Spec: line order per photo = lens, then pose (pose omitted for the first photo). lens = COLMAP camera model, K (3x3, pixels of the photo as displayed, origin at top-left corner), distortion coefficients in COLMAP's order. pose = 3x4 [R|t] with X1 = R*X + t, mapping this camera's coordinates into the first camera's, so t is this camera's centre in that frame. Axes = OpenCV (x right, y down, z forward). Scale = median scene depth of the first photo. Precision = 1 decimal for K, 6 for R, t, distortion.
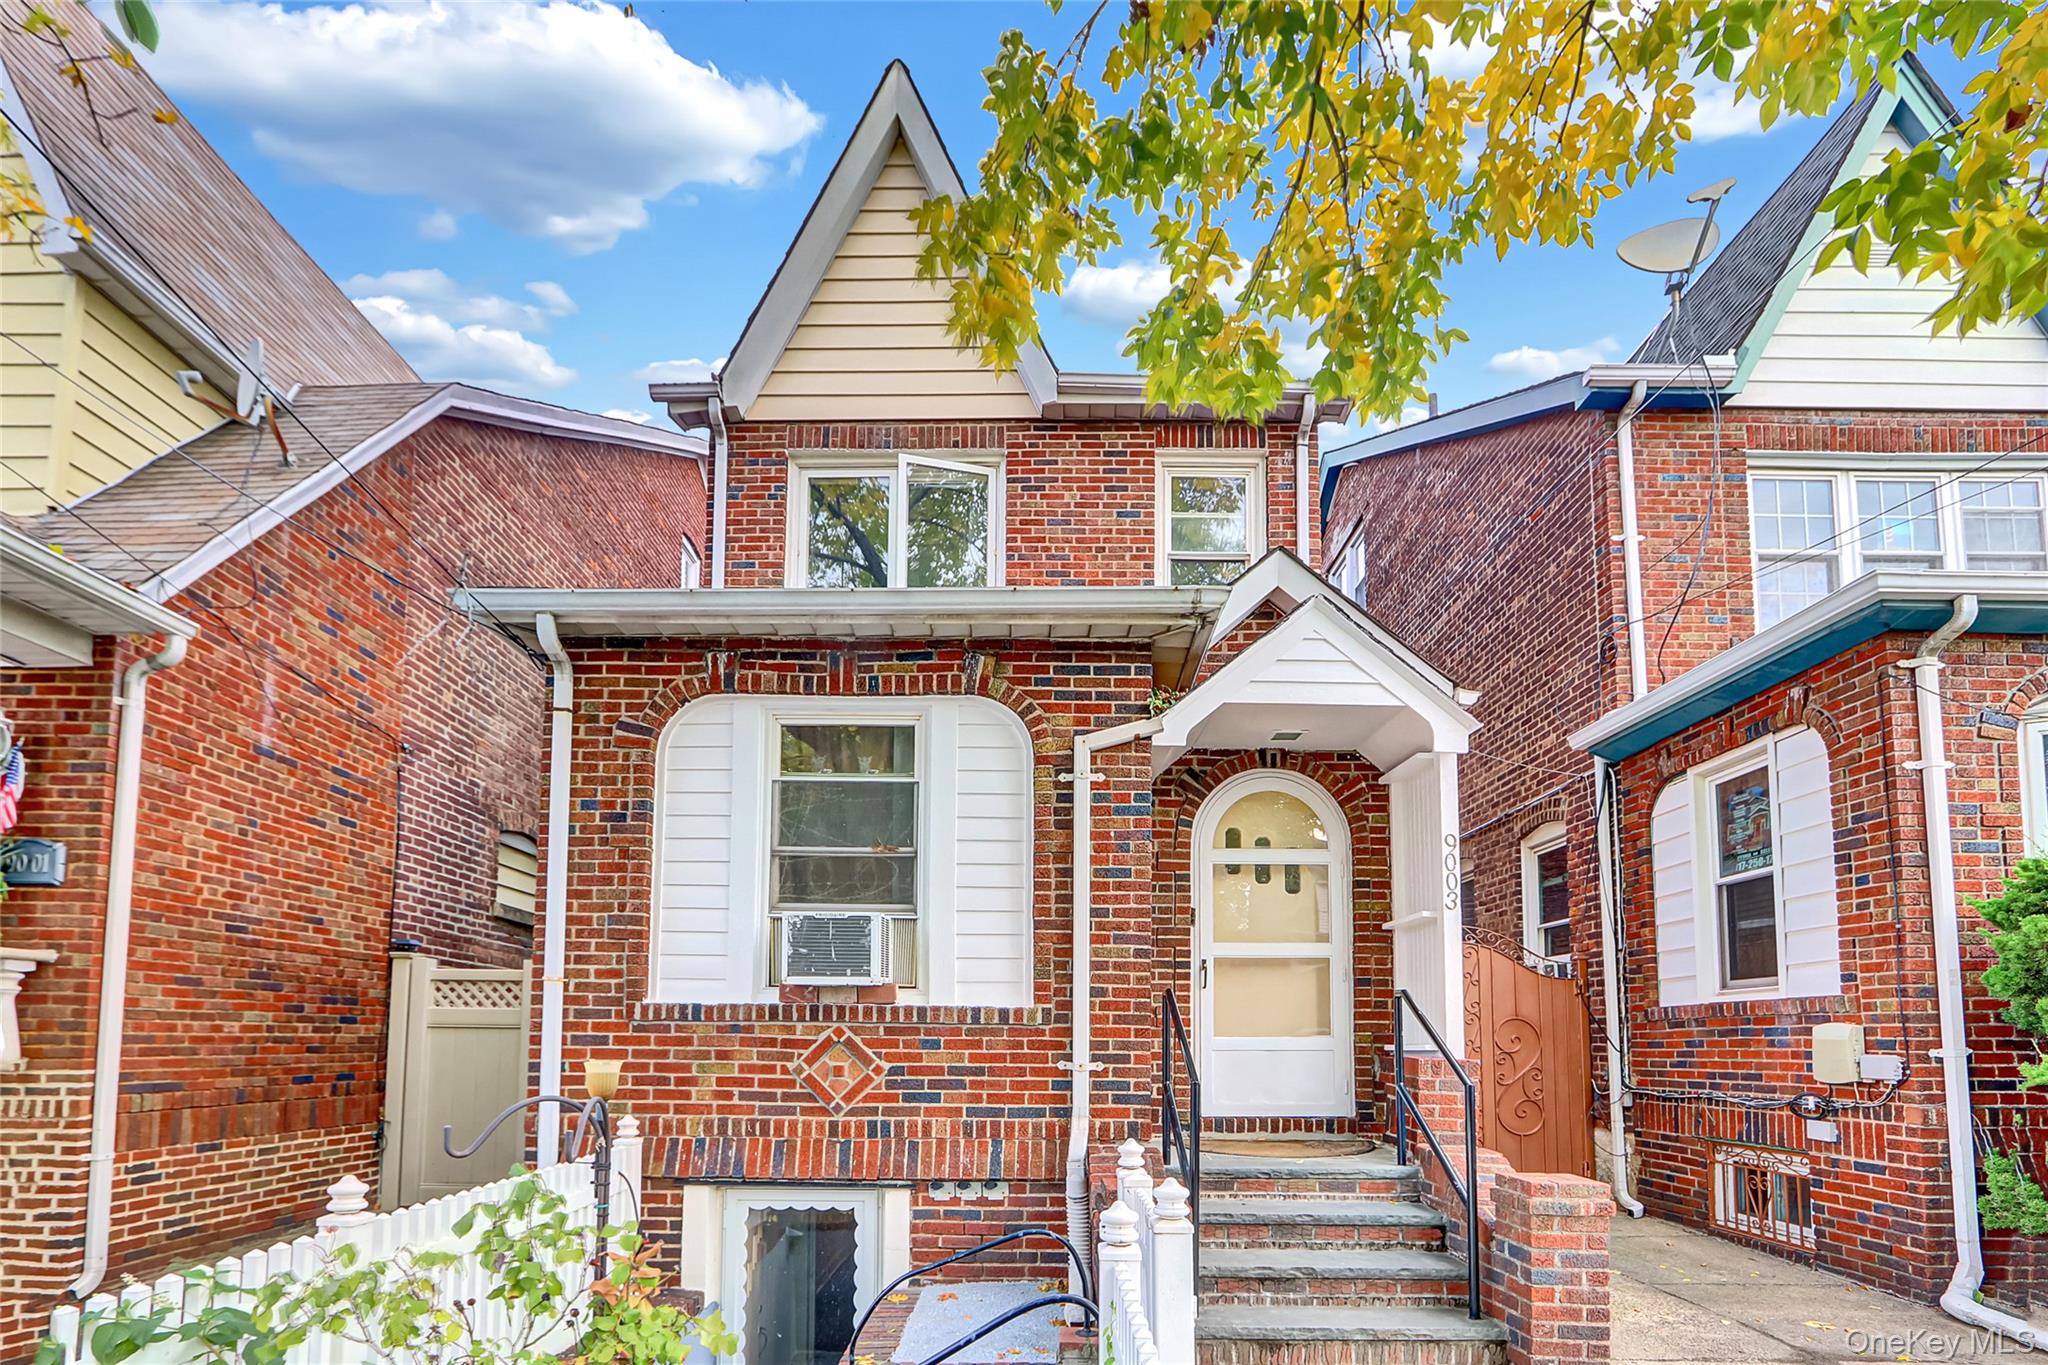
lens RADIAL K [[974.0, 0, 1025.0], [0, 974.0, 961.7], [0, 0, 1]] dist [-0.003451, 0.000144]
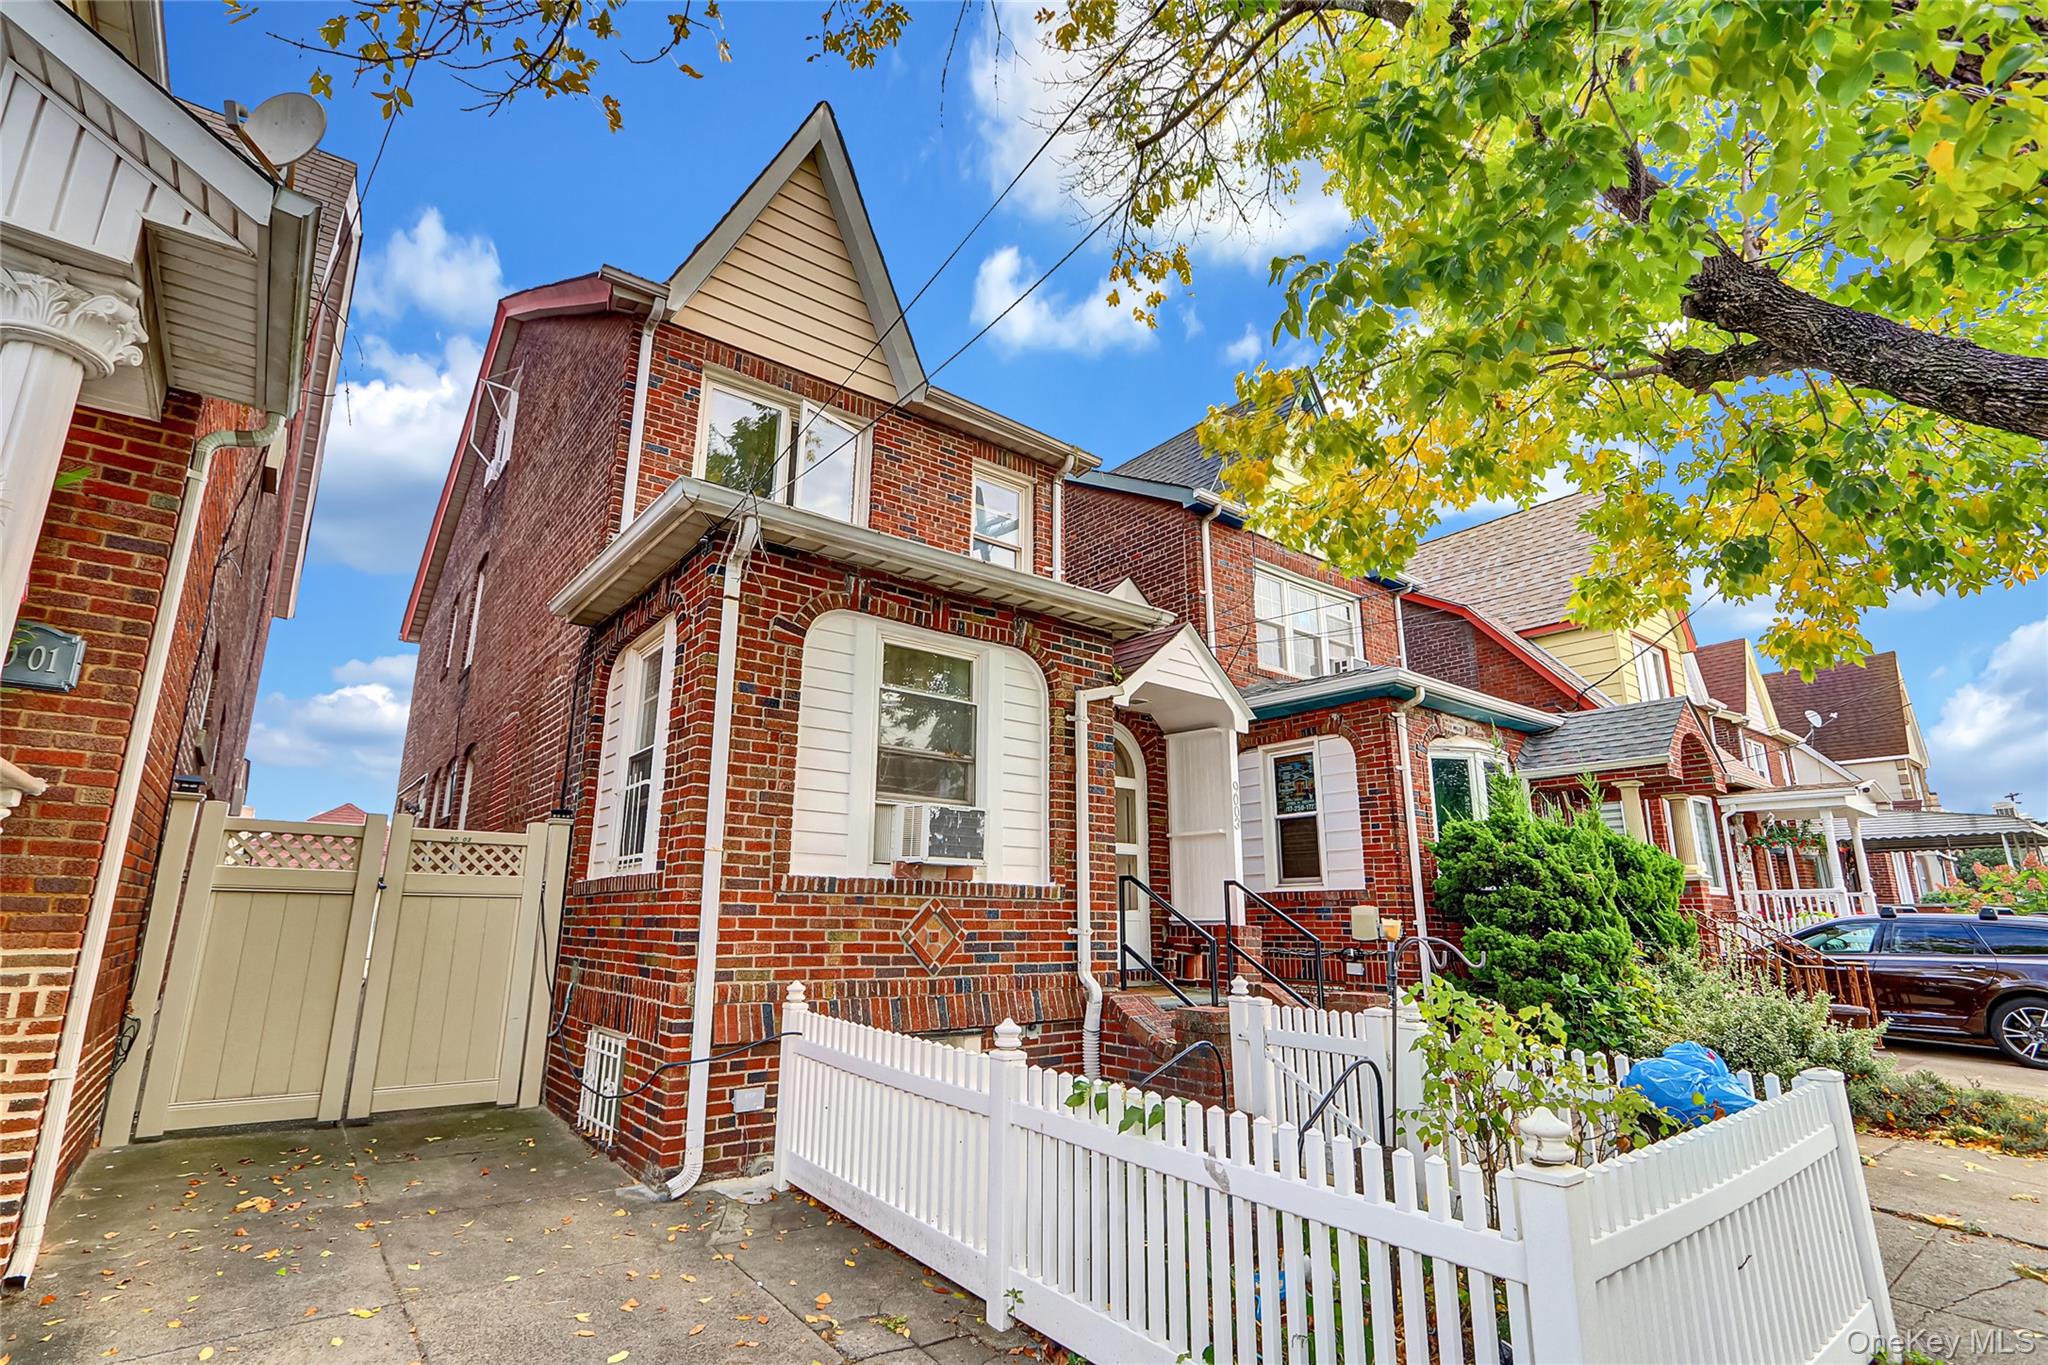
lens RADIAL K [[974.0, 0, 1016.1], [0, 974.0, 672.2], [0, 0, 1]] dist [-0.003451, 0.000144]
pose [[0.776619, 0.155232, 0.610546, -0.883707], [-0.045962, 0.980544, -0.190840, 0.015559], [-0.628292, 0.120148, 0.768644, -0.028665]]
